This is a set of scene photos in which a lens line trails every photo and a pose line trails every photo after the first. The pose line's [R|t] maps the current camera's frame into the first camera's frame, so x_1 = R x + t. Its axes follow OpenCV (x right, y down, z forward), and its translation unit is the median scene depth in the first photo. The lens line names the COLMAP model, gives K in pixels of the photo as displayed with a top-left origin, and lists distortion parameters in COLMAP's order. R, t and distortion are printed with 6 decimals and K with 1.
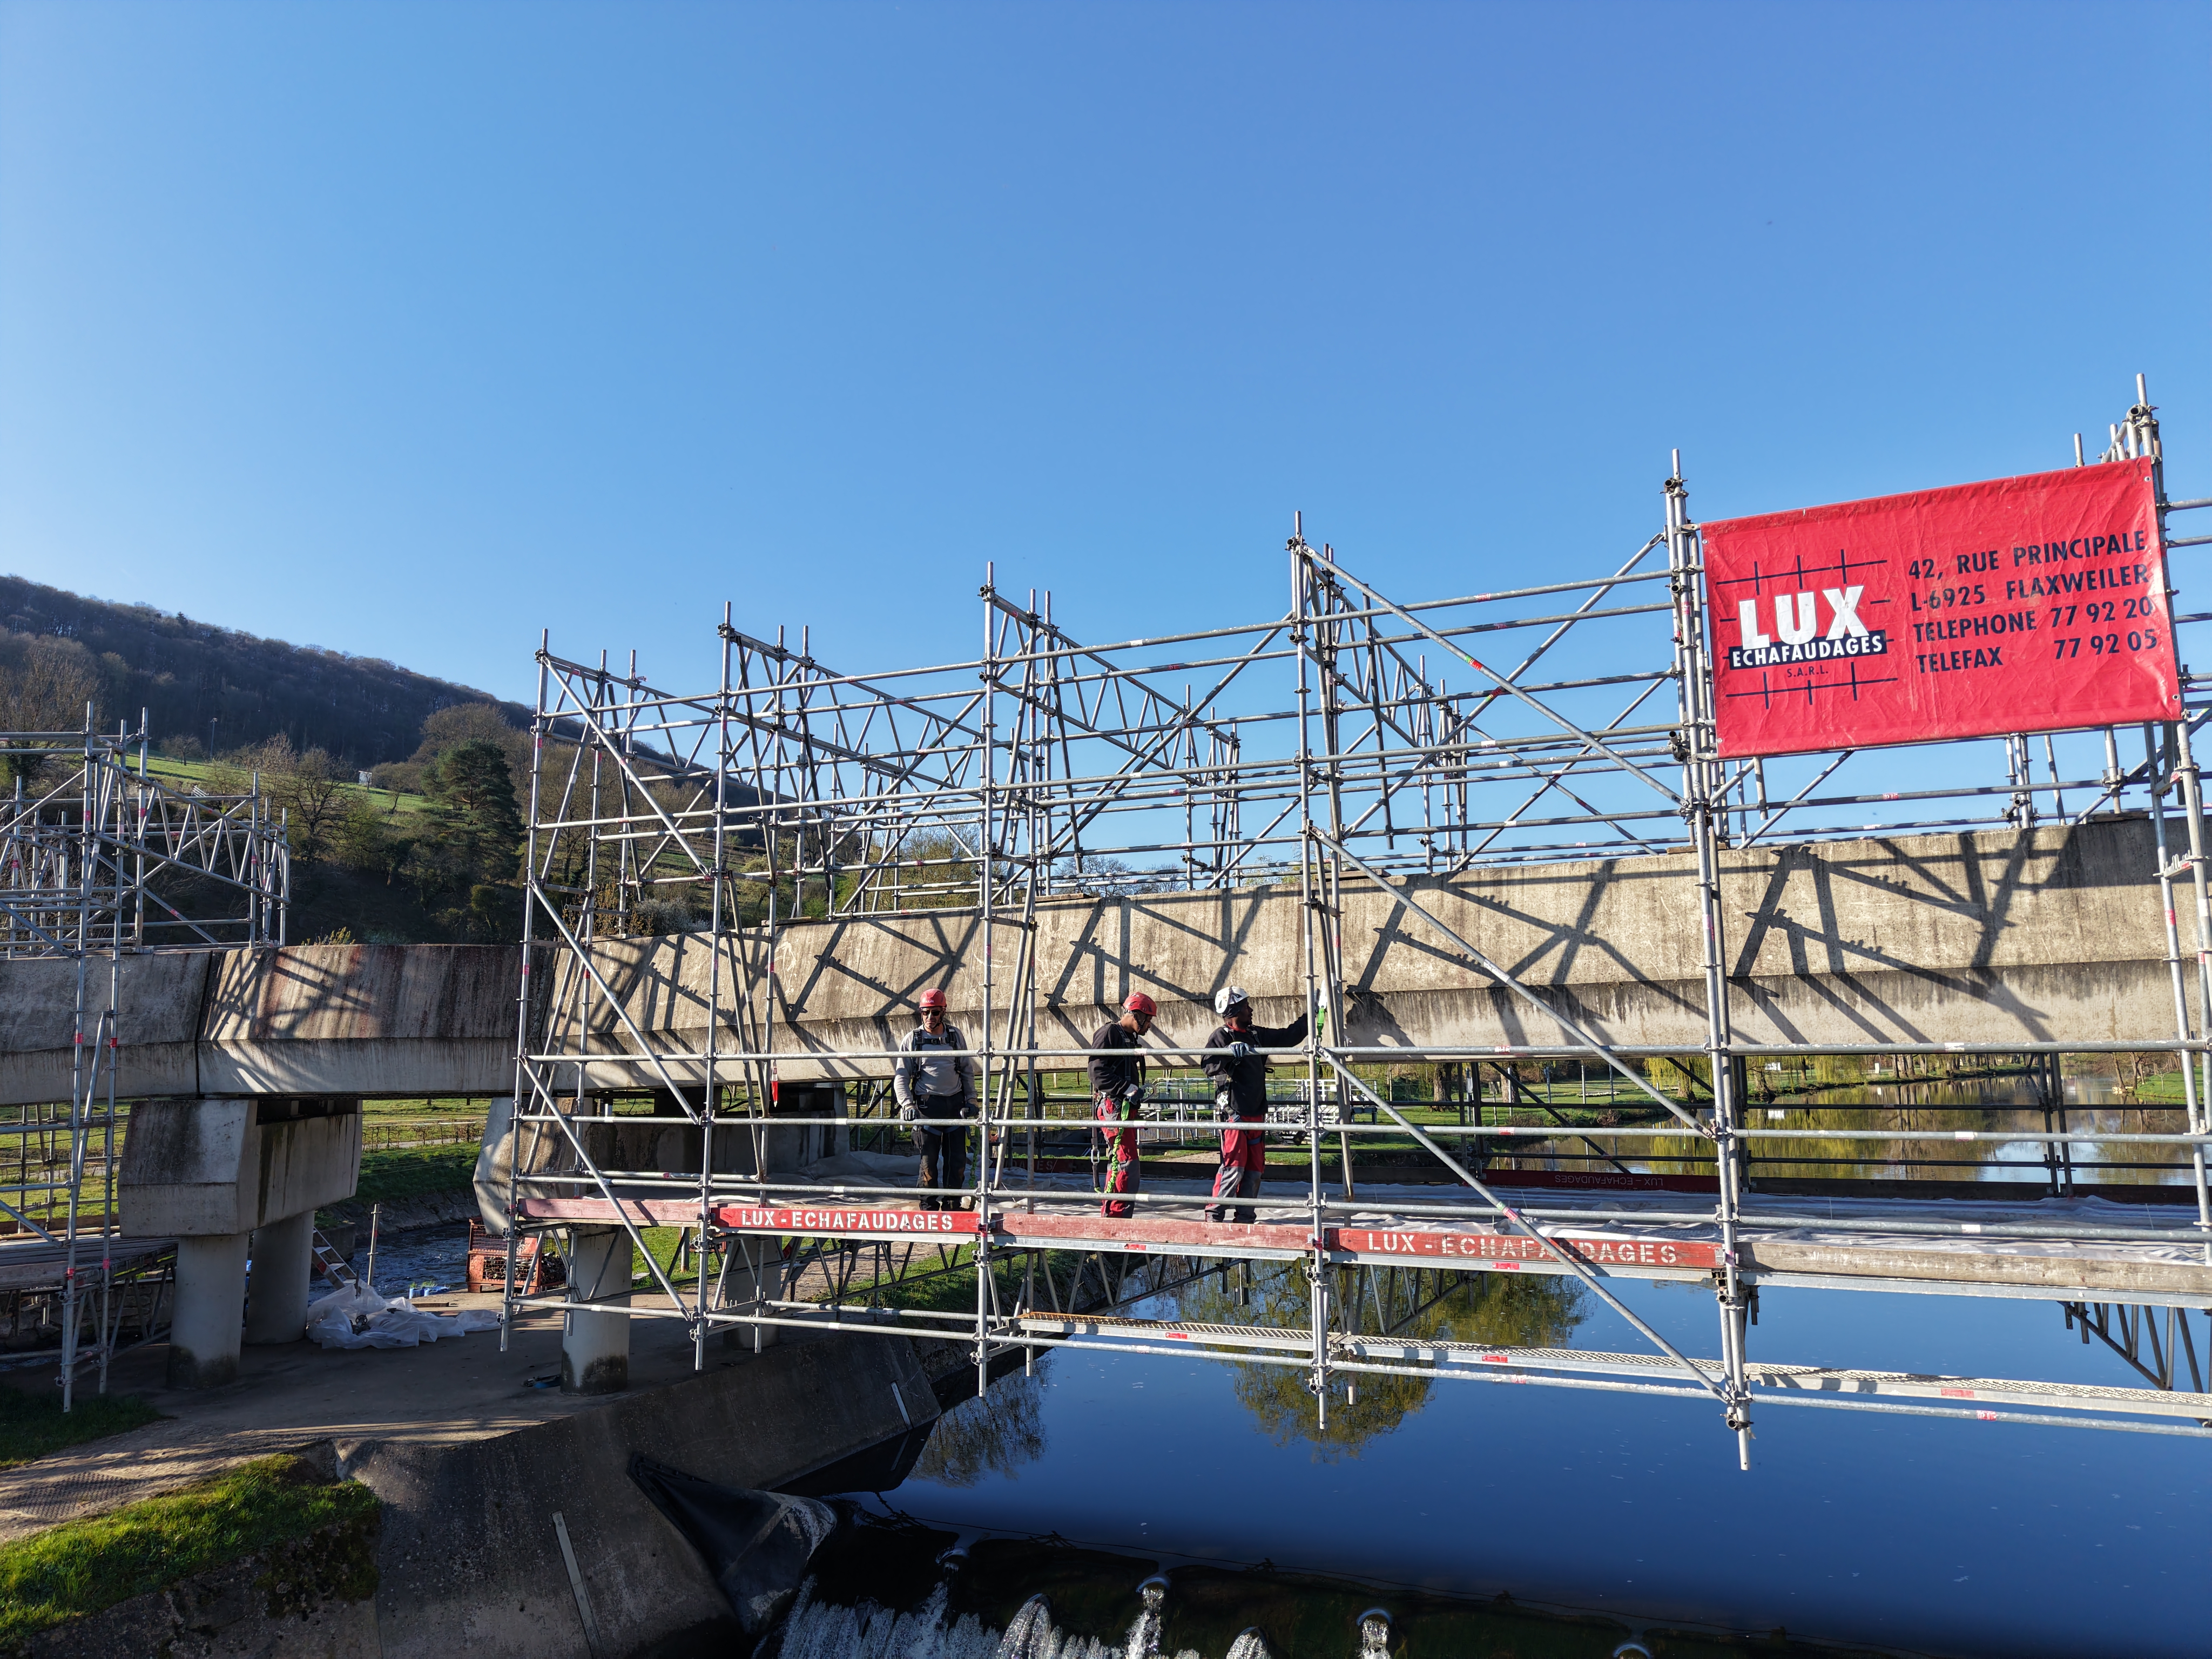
lens RADIAL K [[1464.3, 0, 1115.9], [0, 1464.3, 825.6], [0, 0, 1]] dist [0.020997, -0.028646]
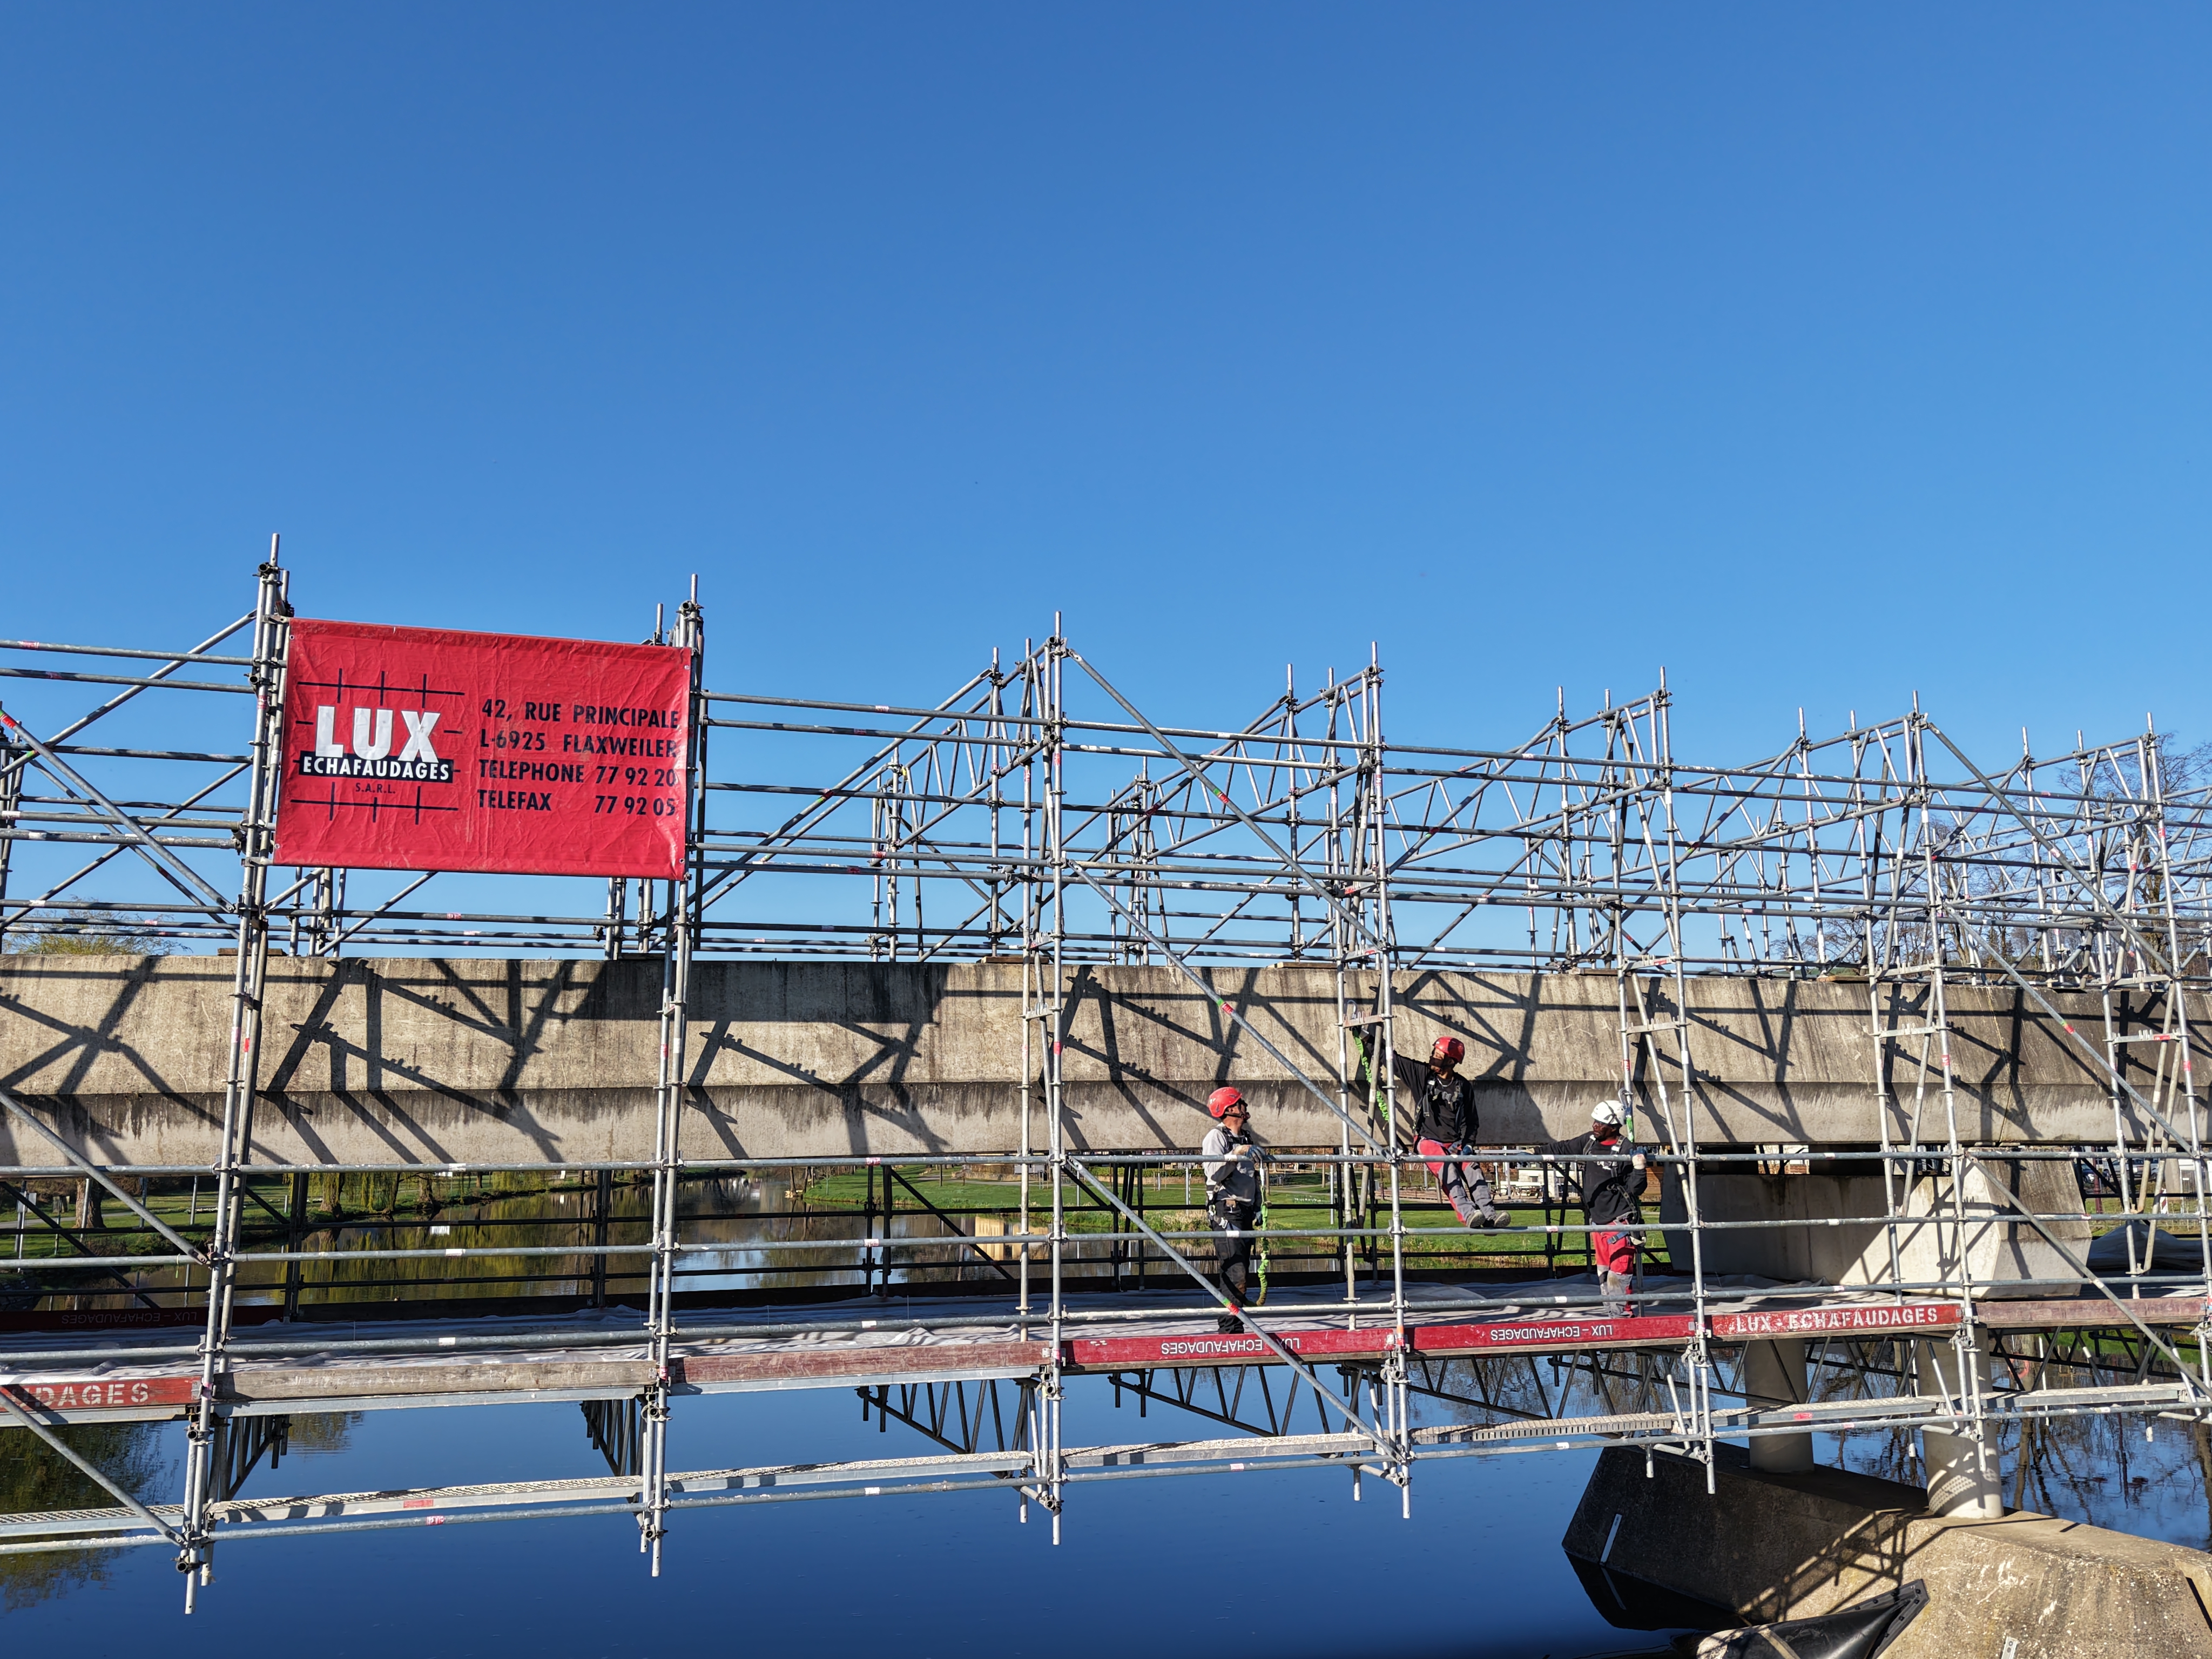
lens RADIAL K [[1808.0, 0, 1110.8], [0, 1808.0, 835.9], [0, 0, 1]] dist [0.006318, -0.006331]
pose [[0.730908, 0.120839, 0.671693, 0.012676], [-0.107478, 0.992300, -0.061564, -0.043272], [-0.673960, -0.027194, 0.738267, -0.204996]]
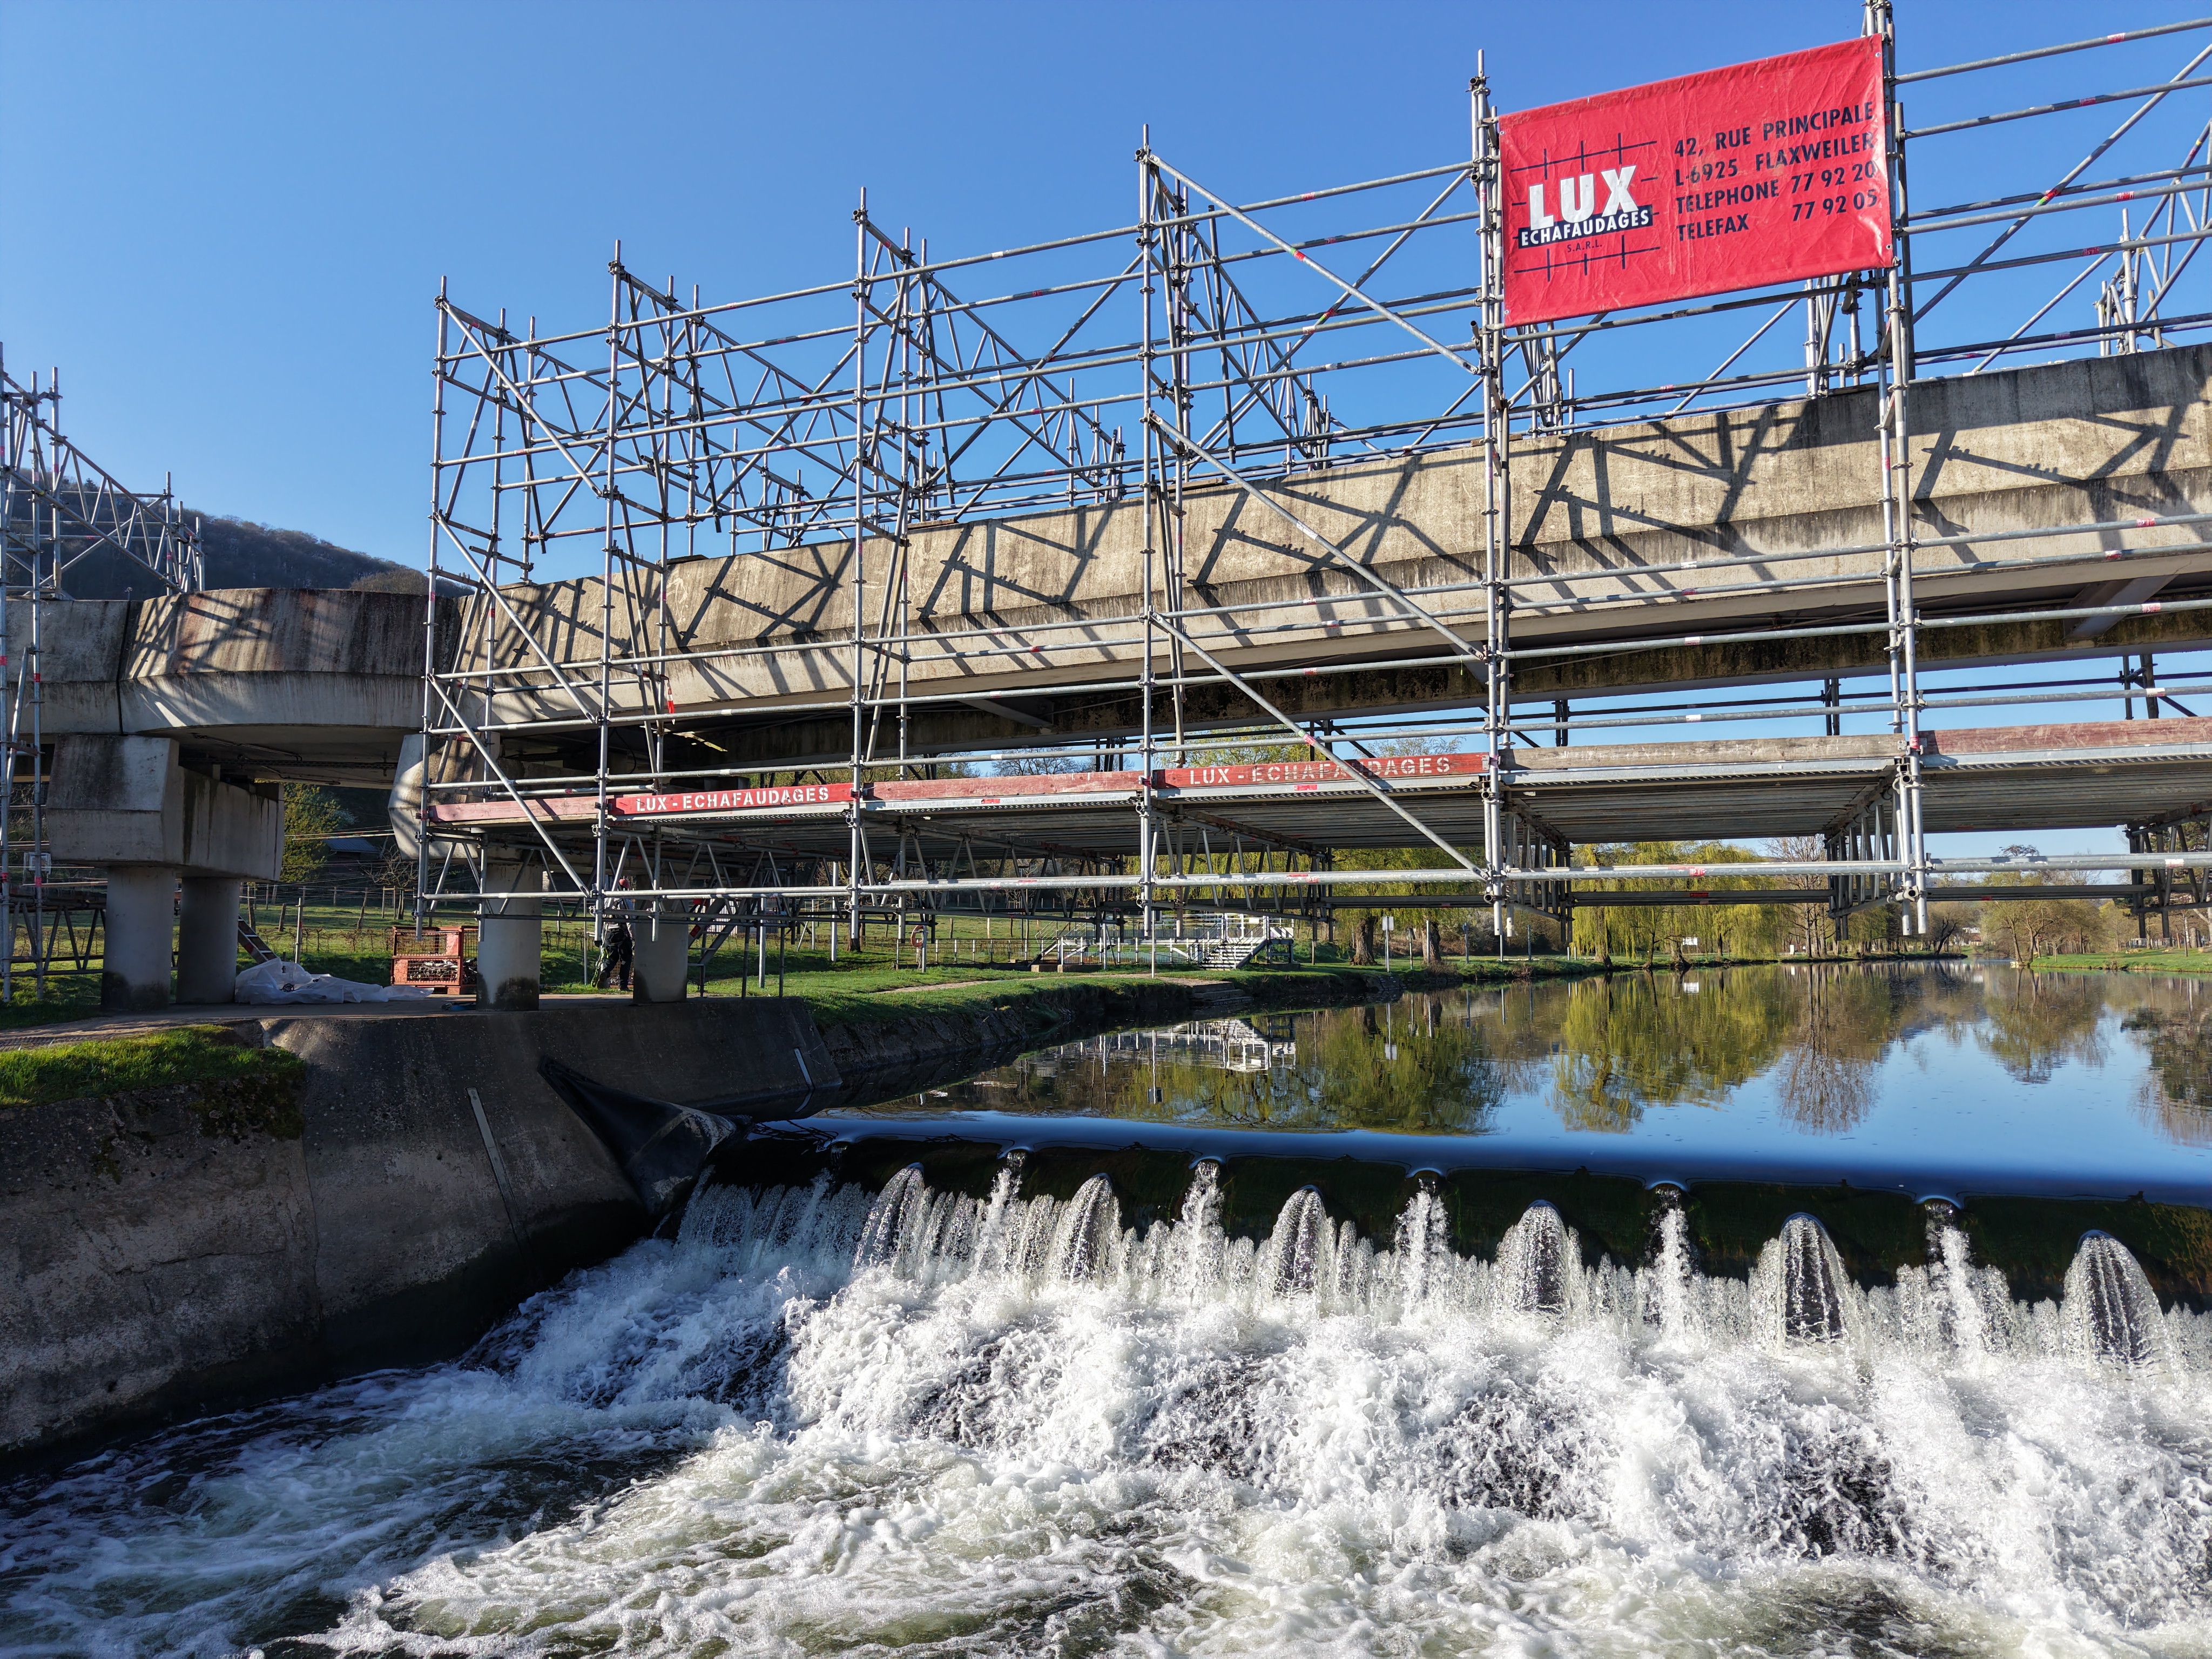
lens RADIAL K [[1464.3, 0, 1115.1], [0, 1464.3, 828.9], [0, 0, 1]] dist [0.020997, -0.028646]
pose [[0.999225, 0.008399, 0.038448, 0.064180], [-0.011273, 0.997108, 0.075159, 0.216863], [-0.037706, -0.075535, 0.996430, -0.110390]]
